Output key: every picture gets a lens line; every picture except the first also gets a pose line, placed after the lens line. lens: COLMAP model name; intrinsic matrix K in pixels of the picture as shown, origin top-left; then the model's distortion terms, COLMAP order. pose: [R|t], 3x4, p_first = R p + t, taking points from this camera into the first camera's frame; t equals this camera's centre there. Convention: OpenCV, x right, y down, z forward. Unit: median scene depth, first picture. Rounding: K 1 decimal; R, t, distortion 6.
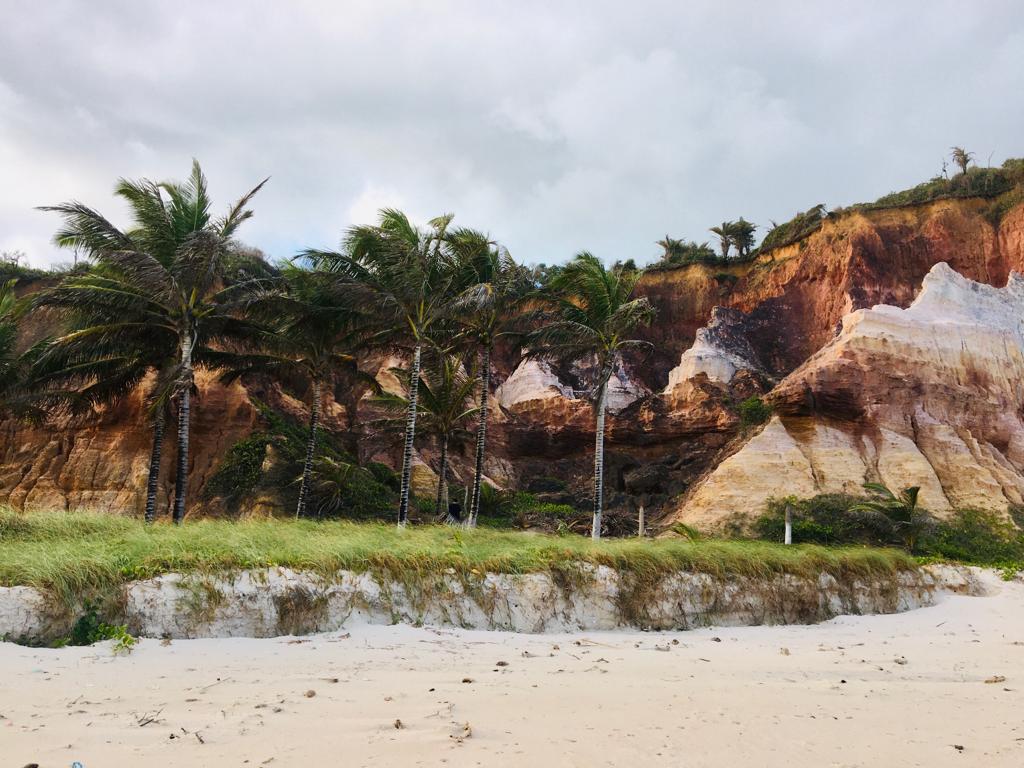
lens RADIAL K [[867.5, 0, 515.9], [0, 867.5, 384.2], [0, 0, 1]] dist [0.096962, -0.159411]
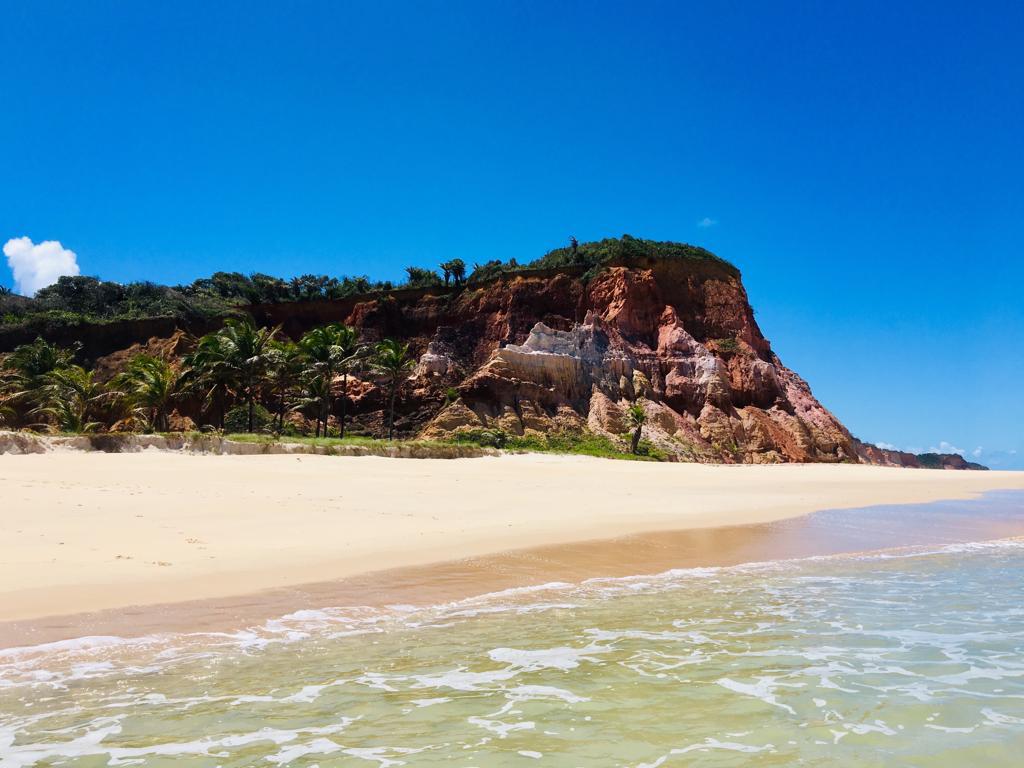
lens RADIAL K [[867.5, 0, 515.9], [0, 867.5, 384.2], [0, 0, 1]] dist [0.096962, -0.159411]
pose [[0.953636, 0.007755, 0.300862, -0.165048], [-0.029328, 0.997305, 0.067254, -0.100410], [-0.299529, -0.072959, 0.951293, -0.792412]]
